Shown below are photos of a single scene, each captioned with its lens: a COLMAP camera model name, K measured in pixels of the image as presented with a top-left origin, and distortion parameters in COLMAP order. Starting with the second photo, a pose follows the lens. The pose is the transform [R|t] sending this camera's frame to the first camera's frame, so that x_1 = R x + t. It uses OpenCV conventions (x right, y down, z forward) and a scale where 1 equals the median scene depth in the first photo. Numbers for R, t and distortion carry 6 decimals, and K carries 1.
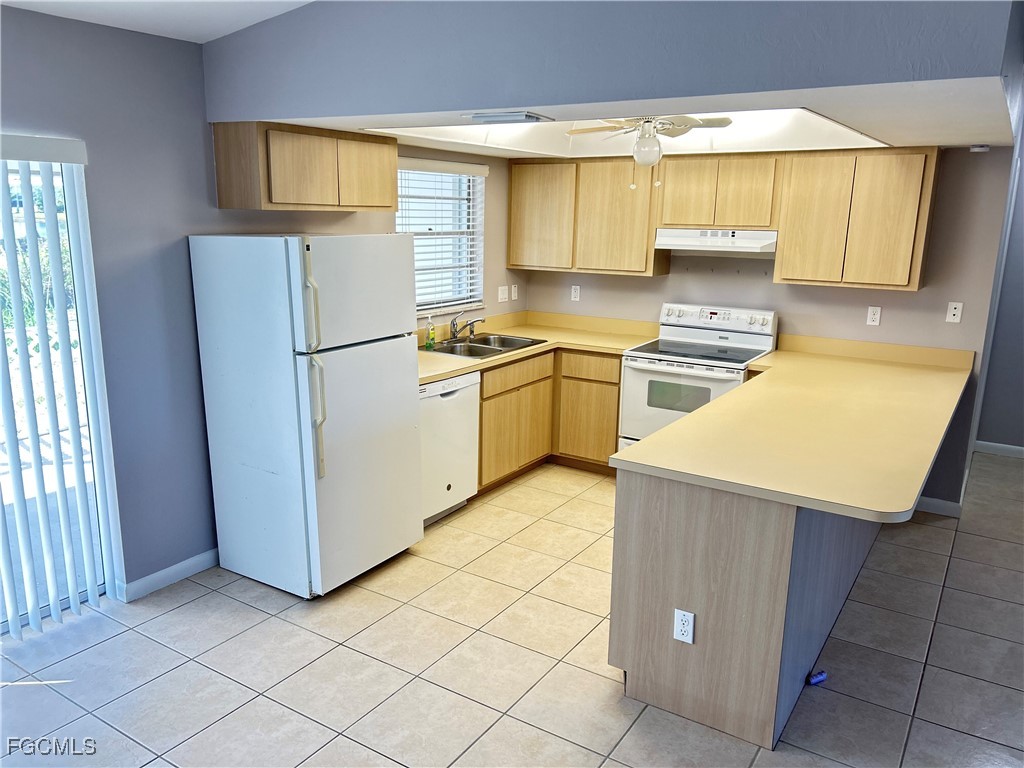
lens RADIAL K [[769.9, 0, 516.0], [0, 769.9, 390.0], [0, 0, 1]] dist [0.063077, -0.077273]
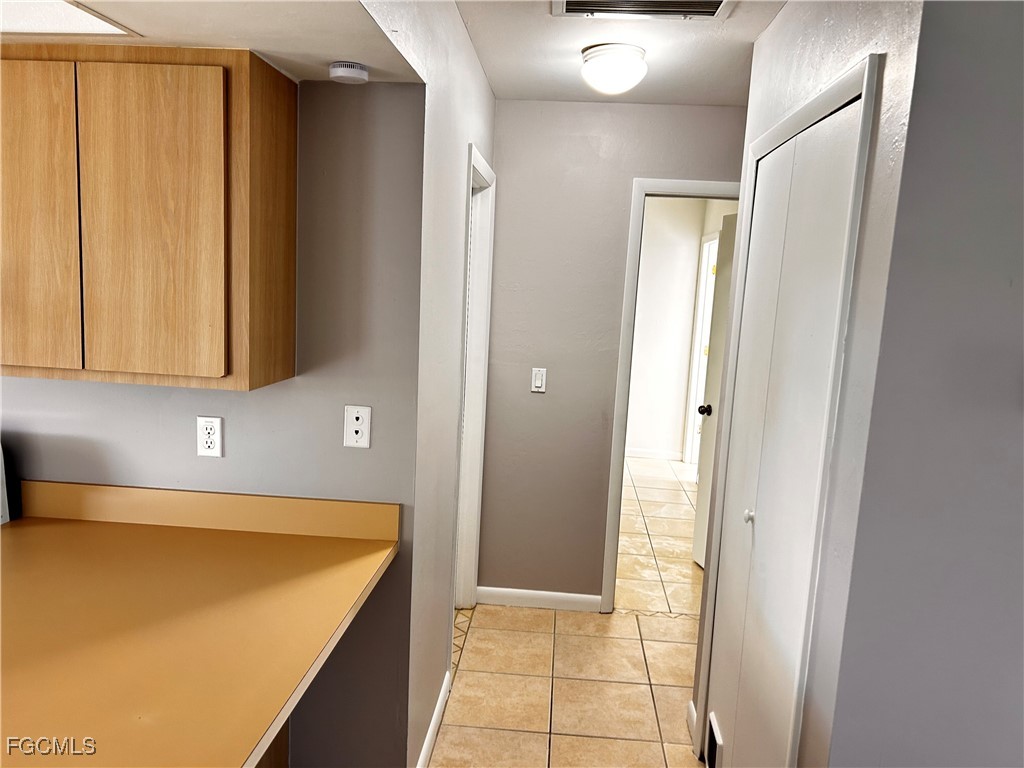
lens RADIAL K [[769.9, 0, 522.5], [0, 769.9, 381.9], [0, 0, 1]] dist [0.063077, -0.077273]
pose [[0.874345, -0.035729, 0.483988, 0.428949], [0.070465, 0.996064, -0.053765, -0.096059], [-0.480162, 0.081114, 0.873421, 0.539399]]
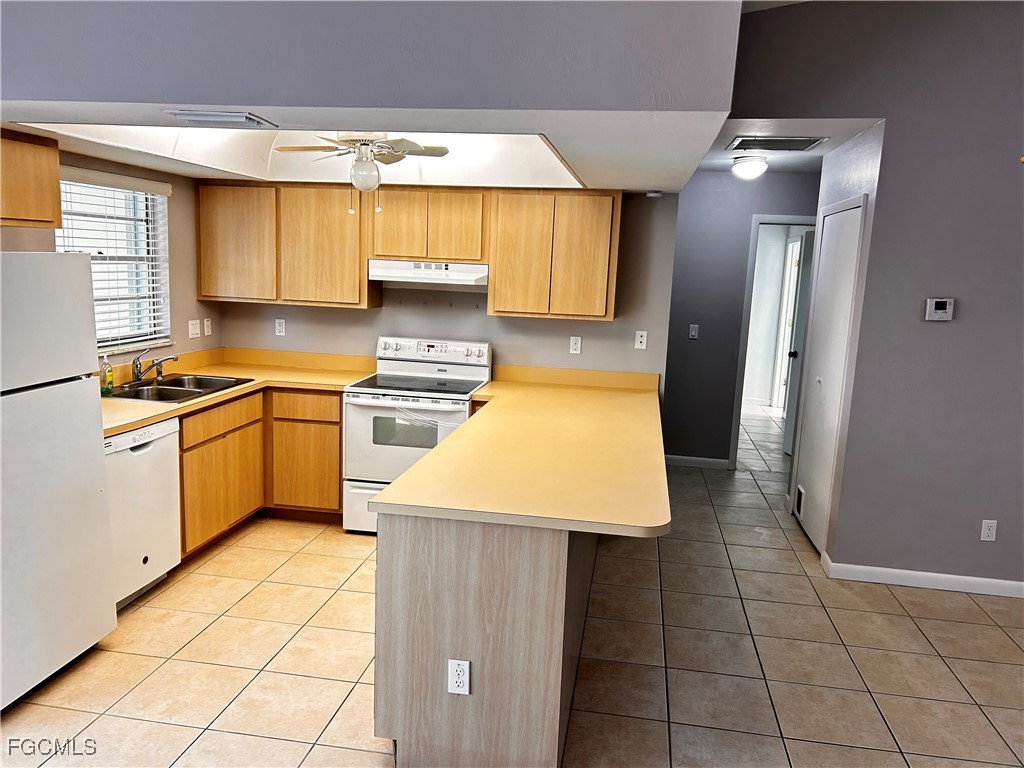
lens RADIAL K [[769.9, 0, 511.4], [0, 769.9, 390.3], [0, 0, 1]] dist [0.063077, -0.077273]
pose [[0.918463, -0.044645, 0.392979, -0.045062], [0.065014, 0.997135, -0.038670, 0.002561], [-0.390127, 0.061066, 0.918734, 0.064835]]
